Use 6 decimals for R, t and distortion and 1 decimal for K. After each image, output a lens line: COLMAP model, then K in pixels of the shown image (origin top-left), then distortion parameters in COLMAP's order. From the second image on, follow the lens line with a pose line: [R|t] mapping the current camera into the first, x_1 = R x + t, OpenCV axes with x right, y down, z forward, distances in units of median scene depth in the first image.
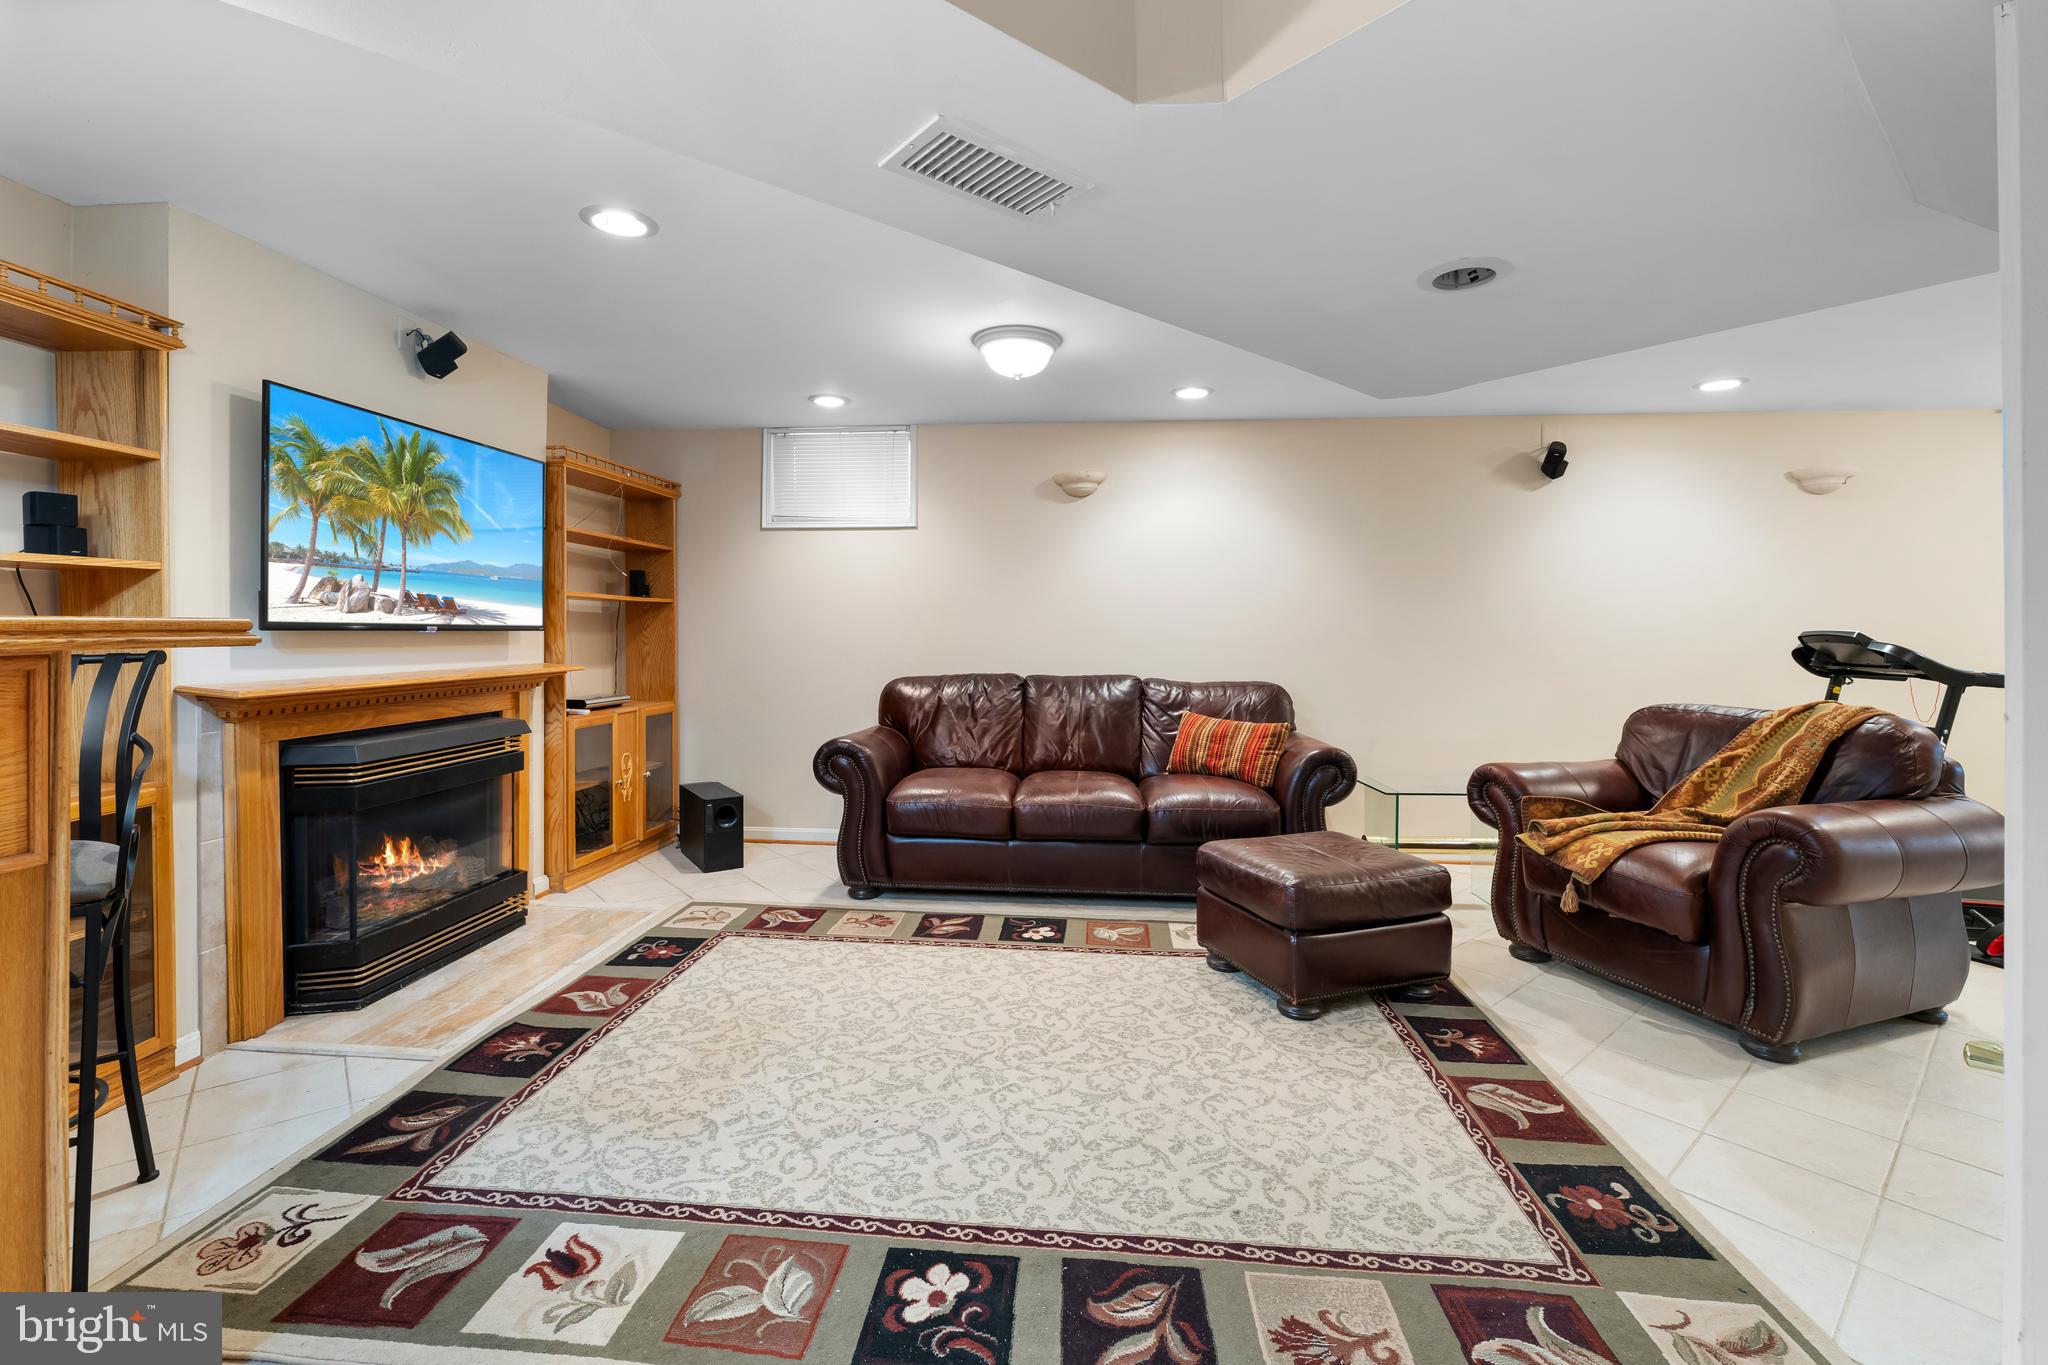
lens RADIAL K [[878.2, 0, 1023.7], [0, 878.2, 643.3], [0, 0, 1]] dist [-0.002990, -0.000405]
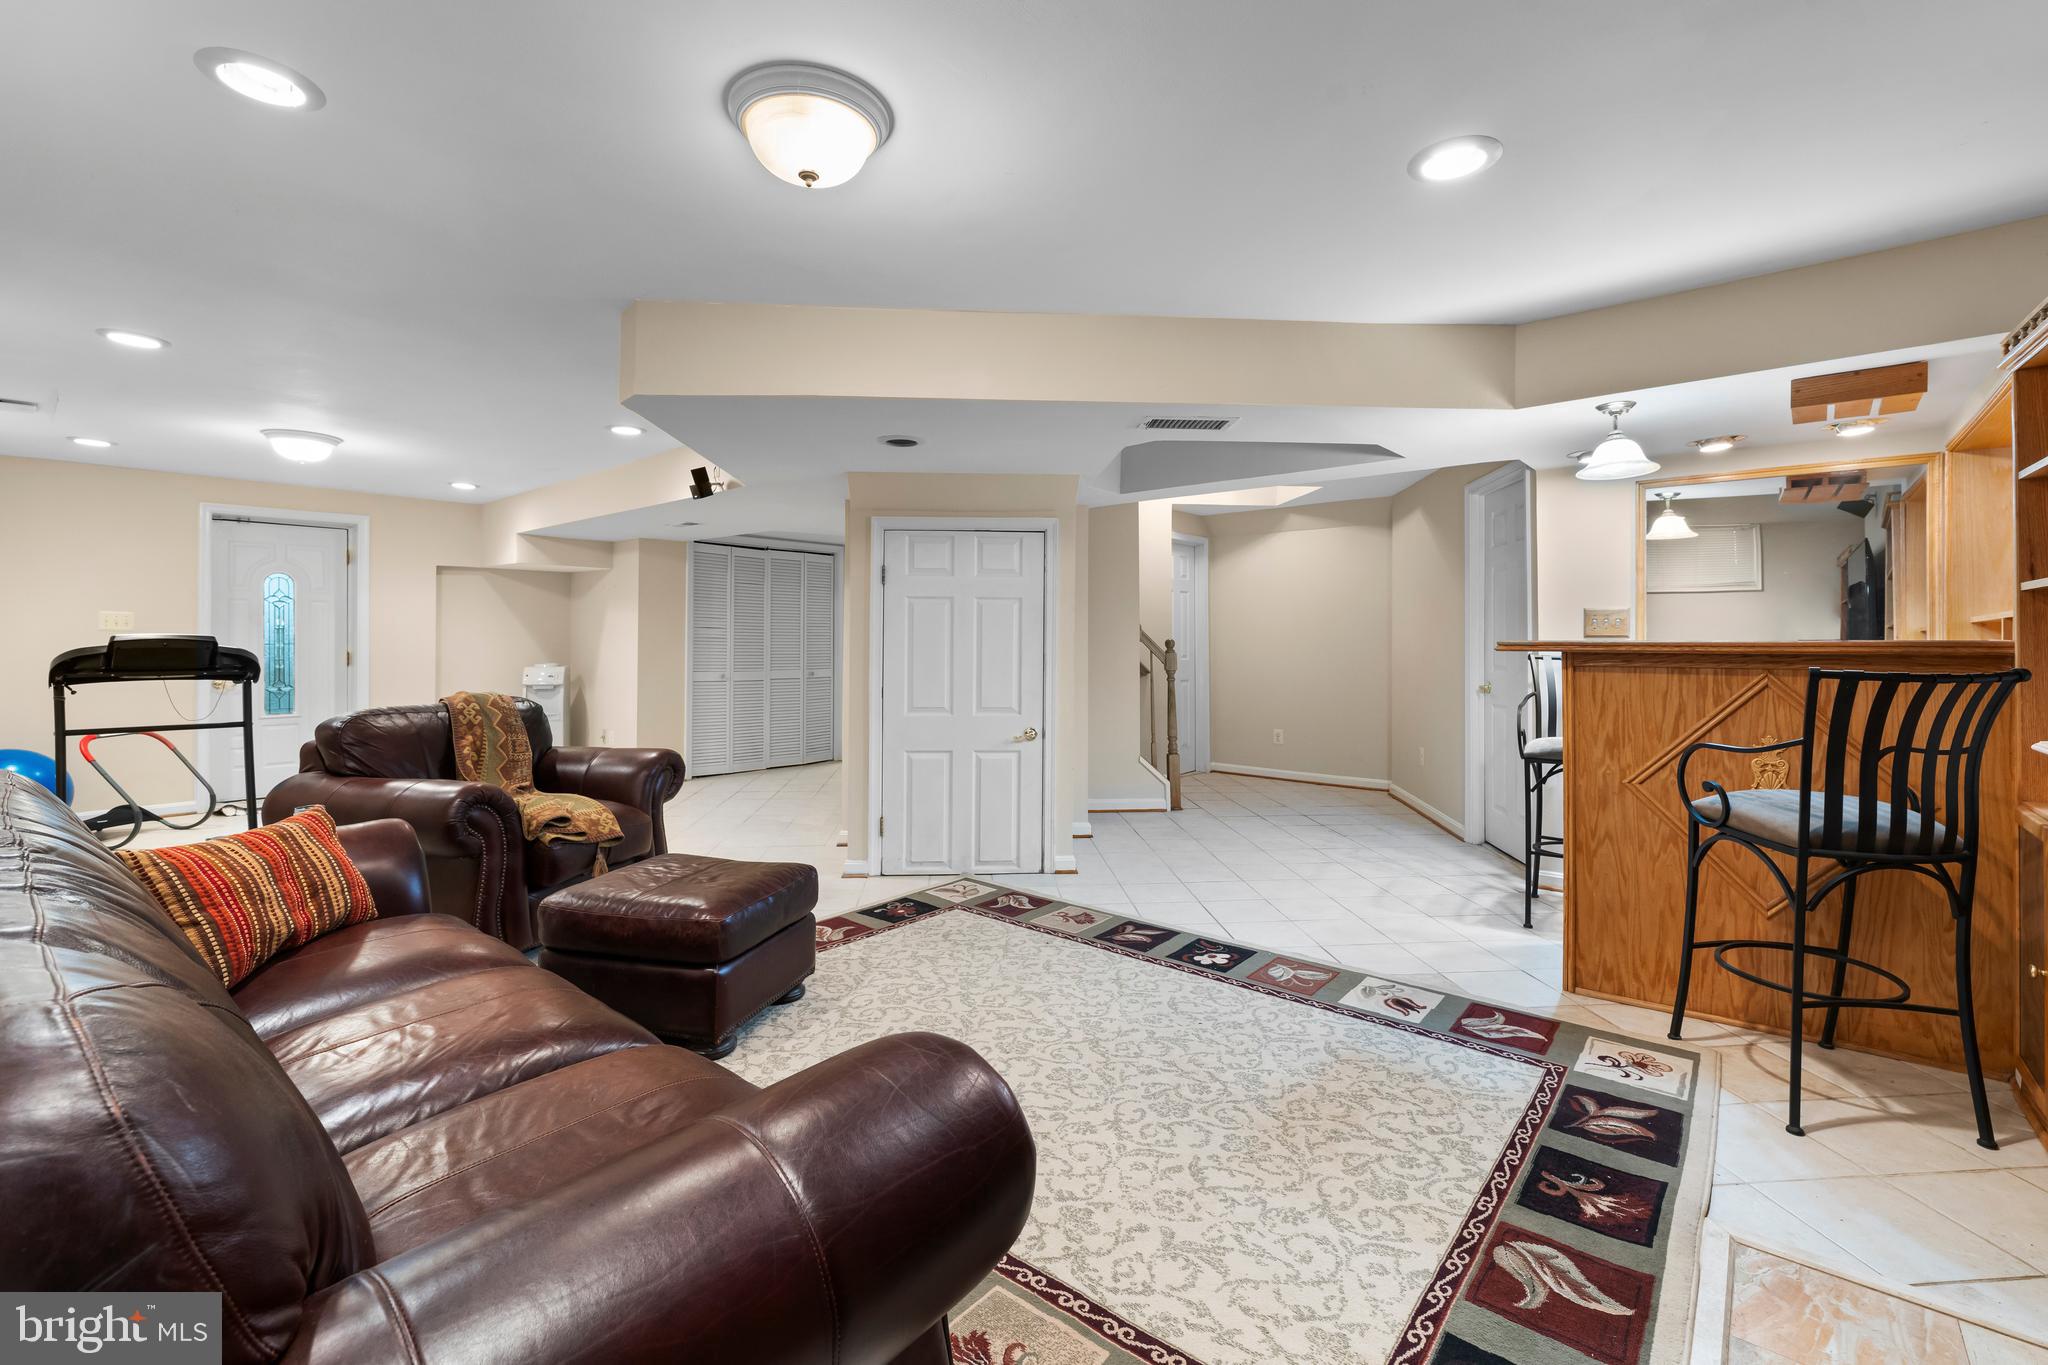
lens RADIAL K [[878.2, 0, 1023.7], [0, 878.2, 643.3], [0, 0, 1]] dist [-0.002990, -0.000405]
pose [[-0.816007, -0.010037, 0.577955, -0.573242], [-0.000196, 0.999854, 0.017088, -0.030395], [-0.578043, 0.013830, -0.815889, 1.807463]]
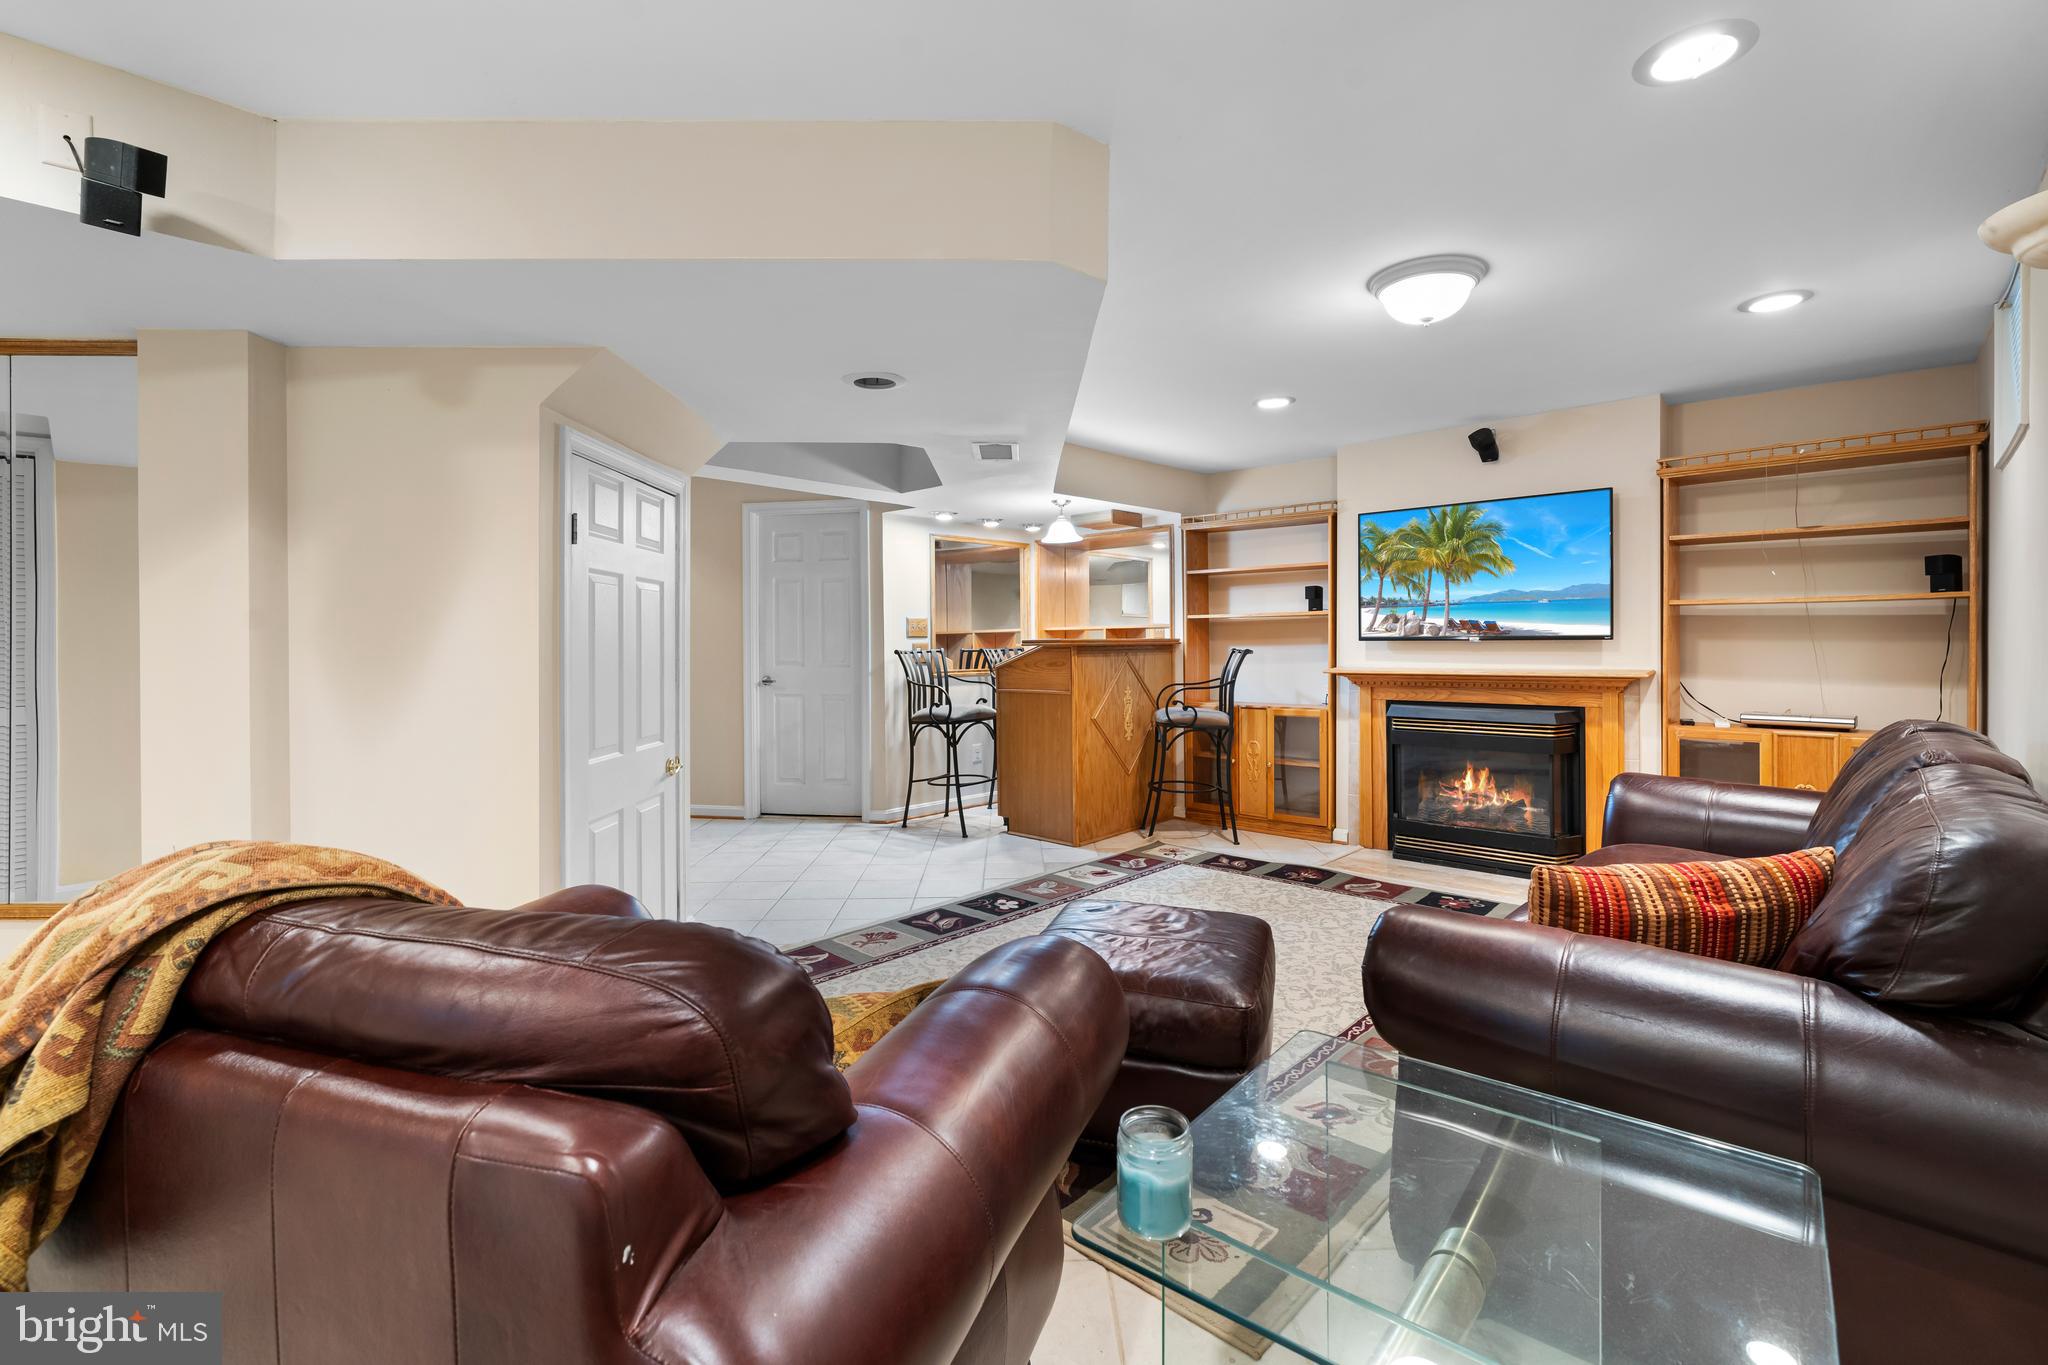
lens RADIAL K [[909.2, 0, 1038.5], [0, 909.2, 643.8], [0, 0, 1]] dist [-0.002095, -0.000155]
pose [[-0.617859, -0.001000, -0.786289, 1.150861], [-0.007289, 0.999964, 0.004456, -0.011135], [0.786255, 0.008485, -0.617843, 1.629796]]
